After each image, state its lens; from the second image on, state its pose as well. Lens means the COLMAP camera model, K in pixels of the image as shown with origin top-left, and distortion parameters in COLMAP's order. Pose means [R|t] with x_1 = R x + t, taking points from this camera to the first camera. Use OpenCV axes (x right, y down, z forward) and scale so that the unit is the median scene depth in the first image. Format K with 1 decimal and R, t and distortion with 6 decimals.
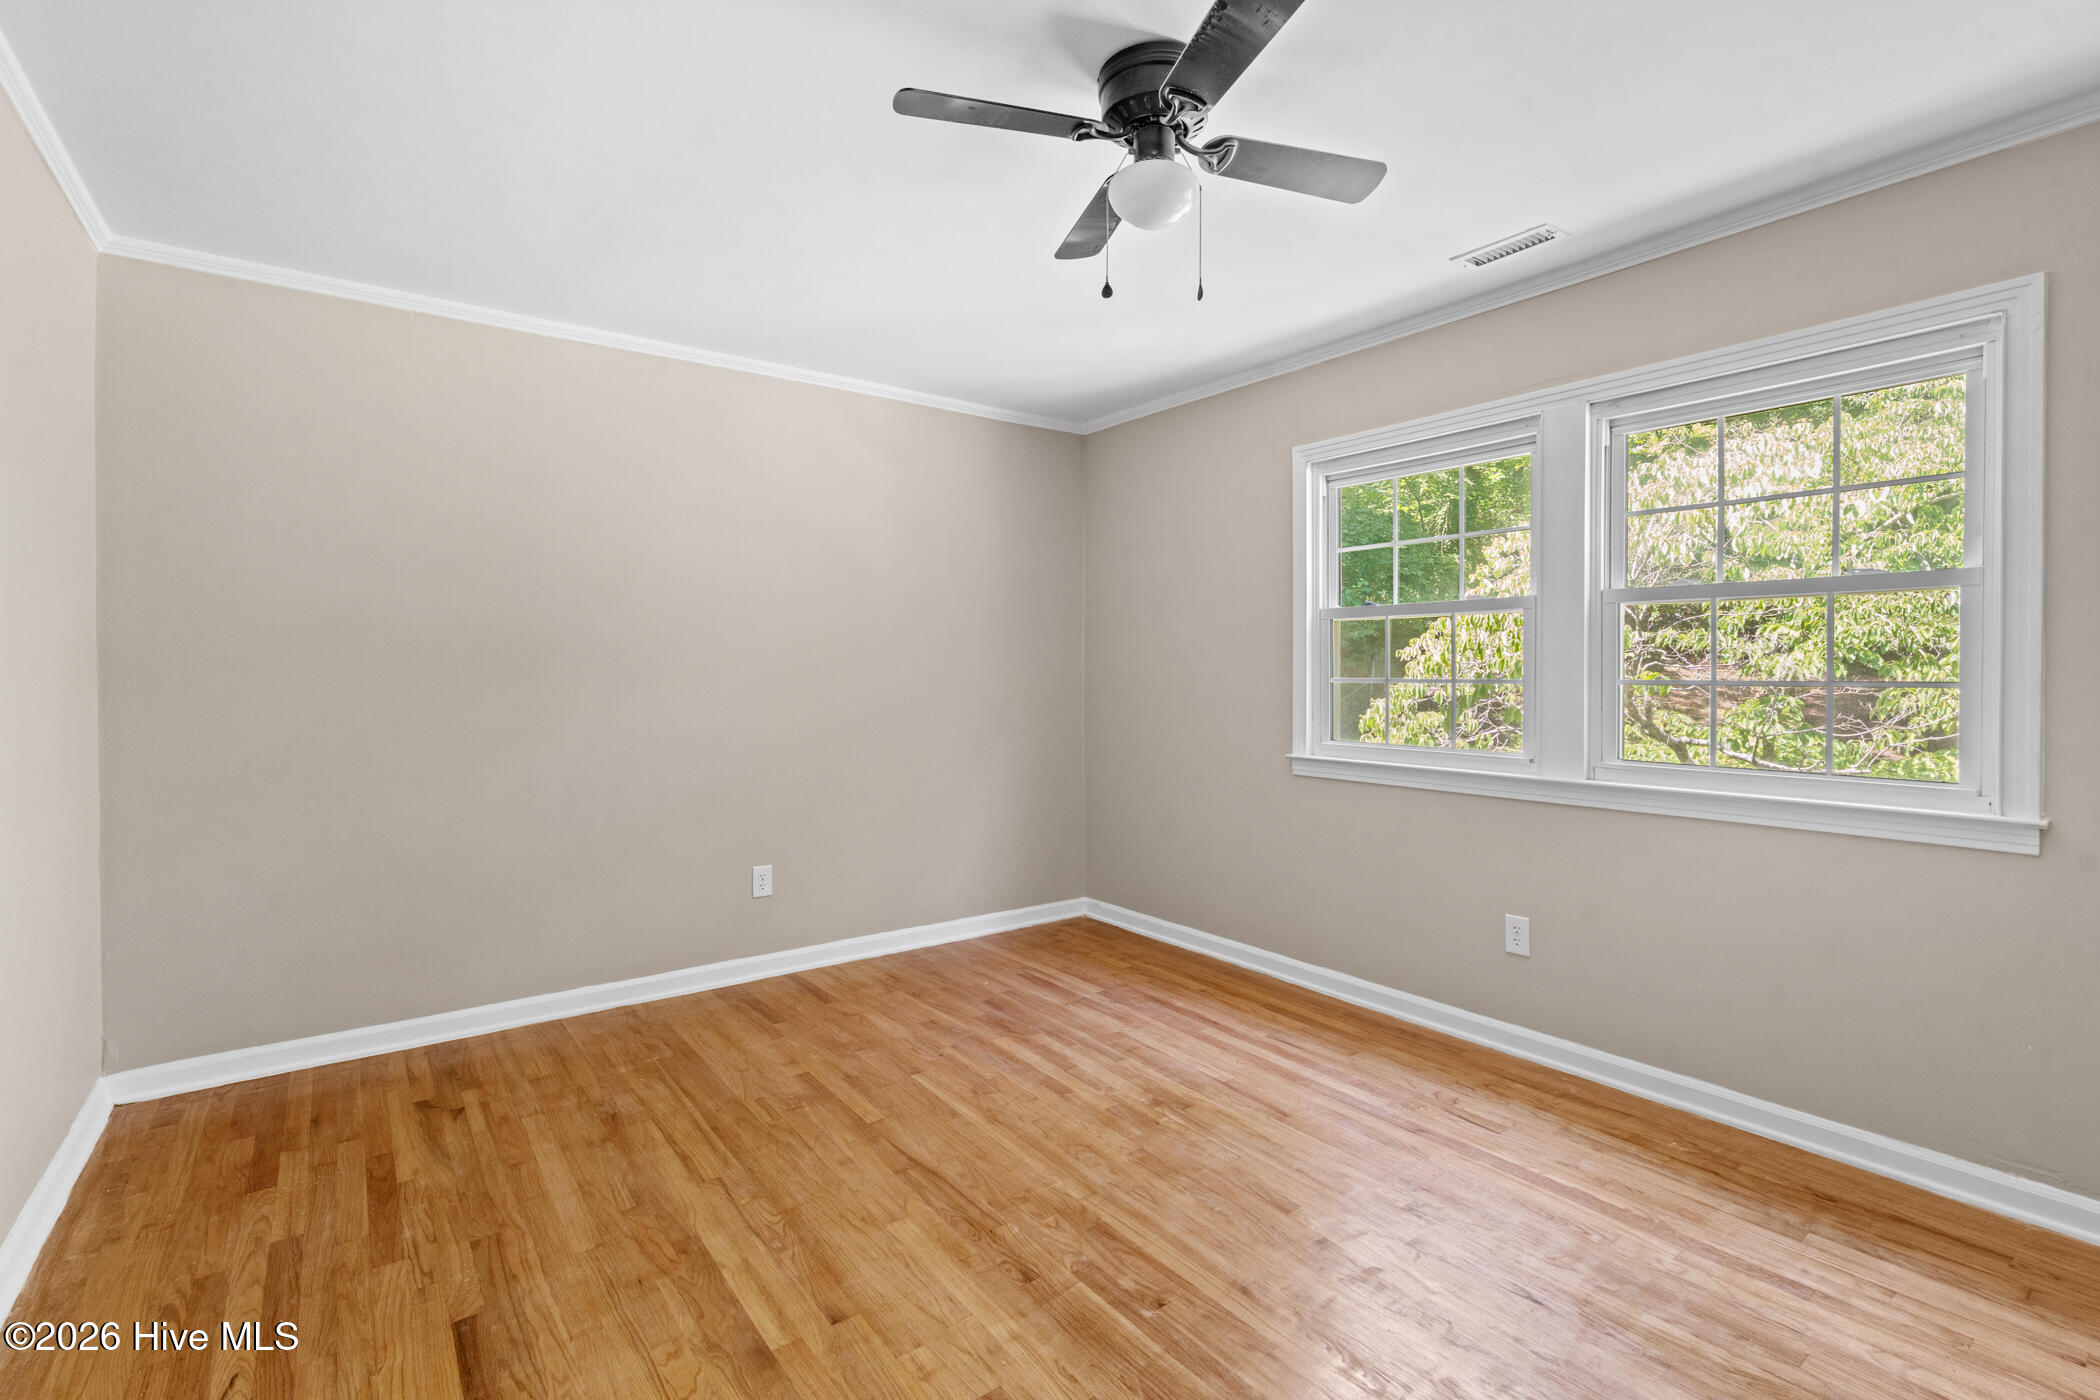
lens RADIAL K [[972.0, 0, 1067.7], [0, 972.0, 658.4], [0, 0, 1]] dist [-0.014988, 0.006132]
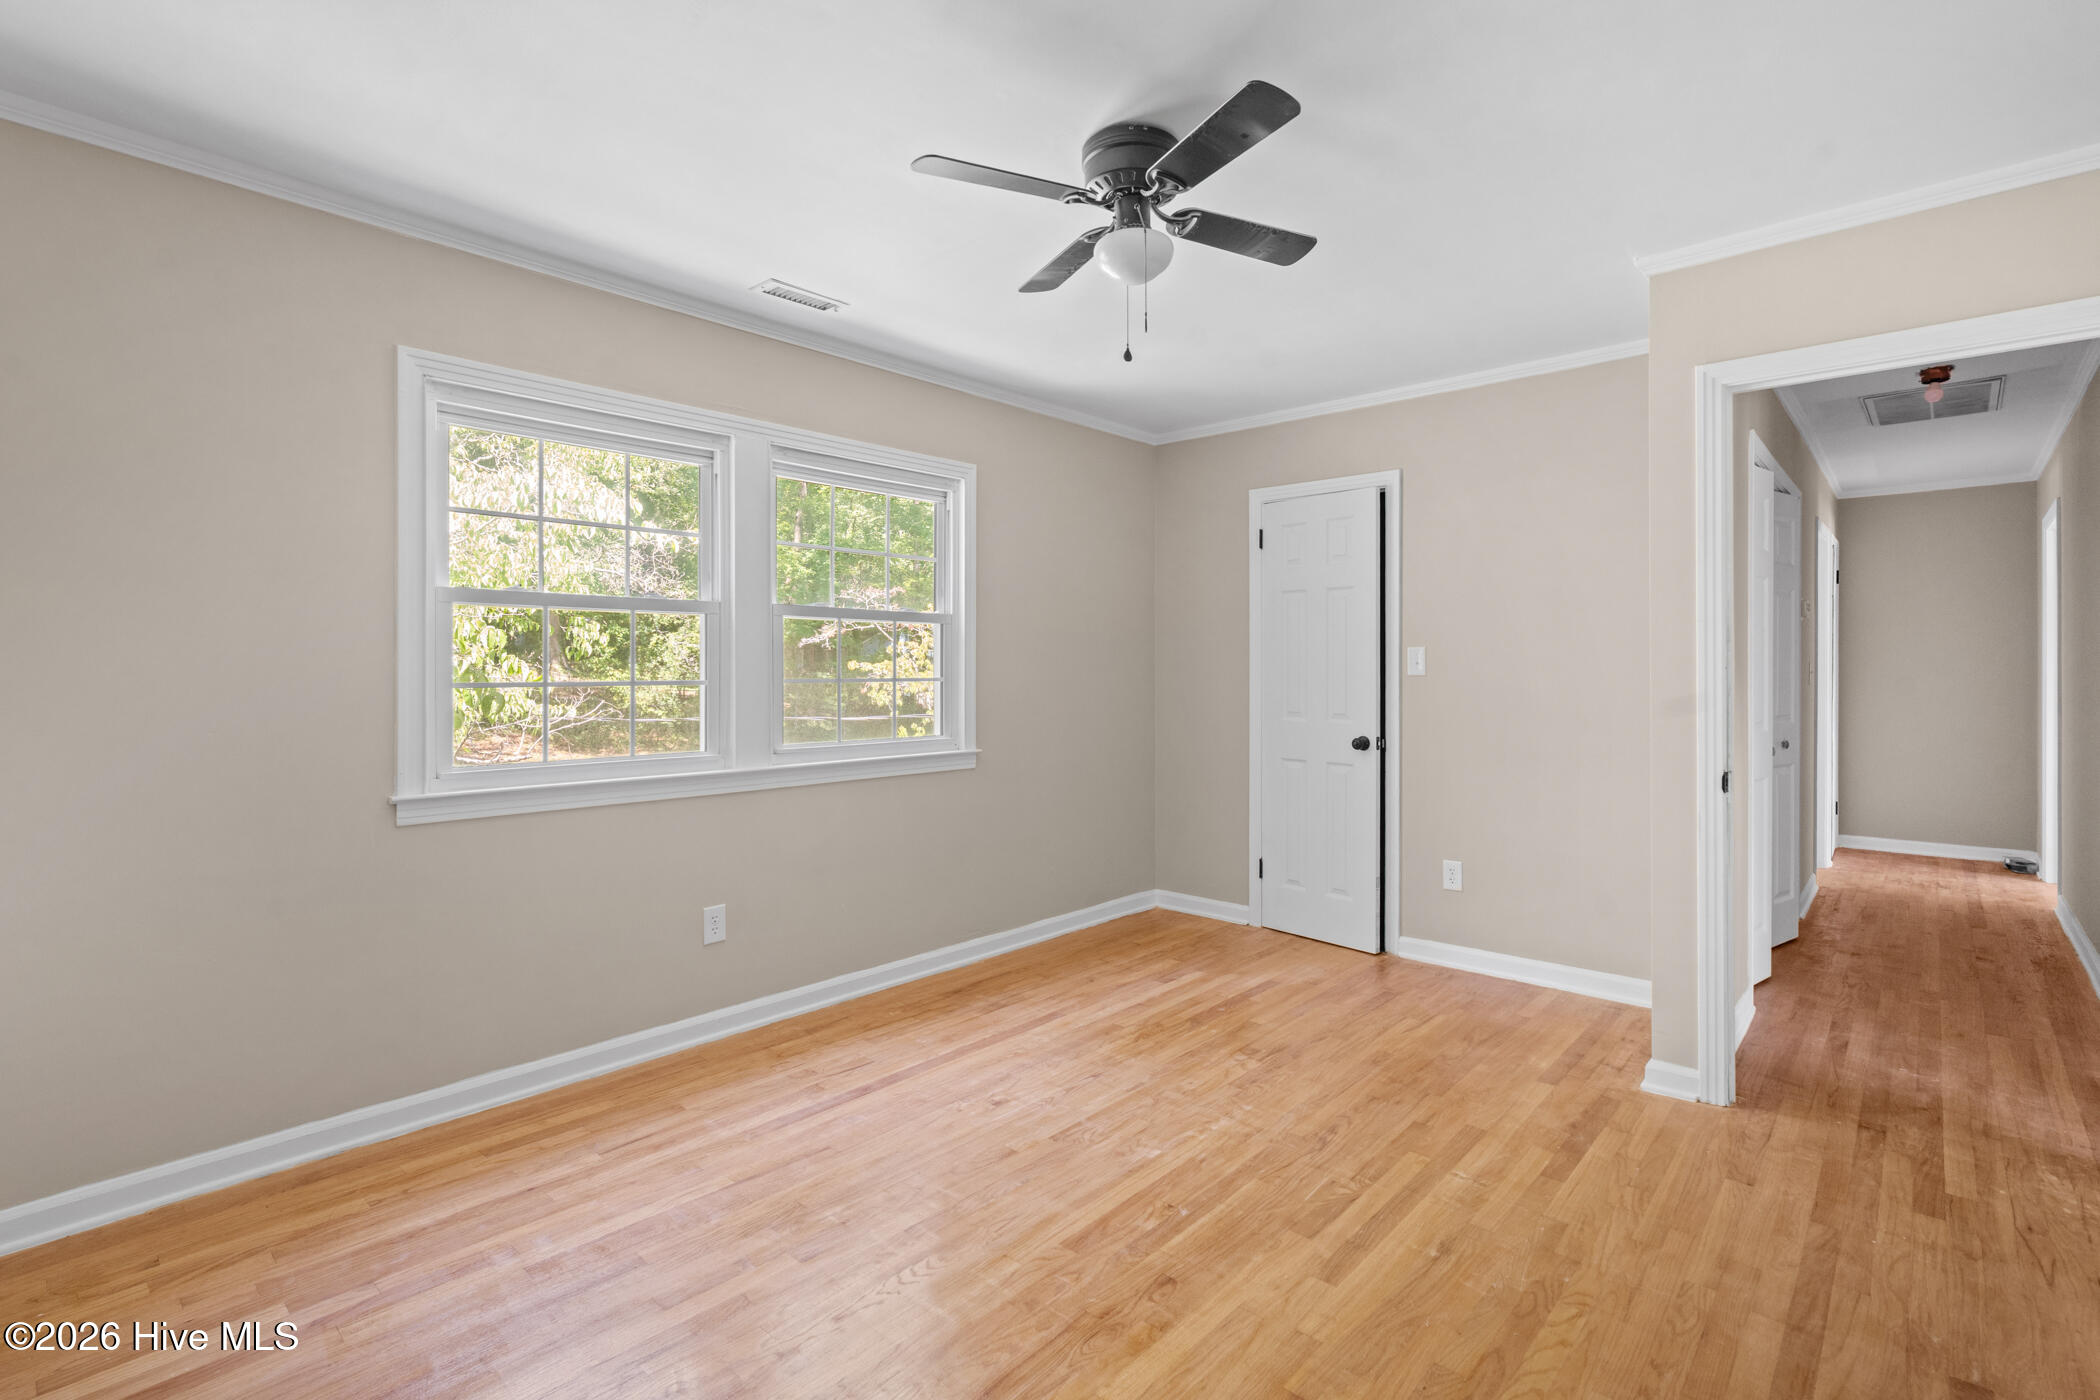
lens RADIAL K [[972.0, 0, 1067.7], [0, 972.0, 658.4], [0, 0, 1]] dist [-0.014988, 0.006132]
pose [[-0.196843, 0.011383, 0.980369, -0.757996], [-0.012884, 0.999816, -0.014196, 0.008592], [-0.980350, -0.015426, -0.196660, 0.982834]]
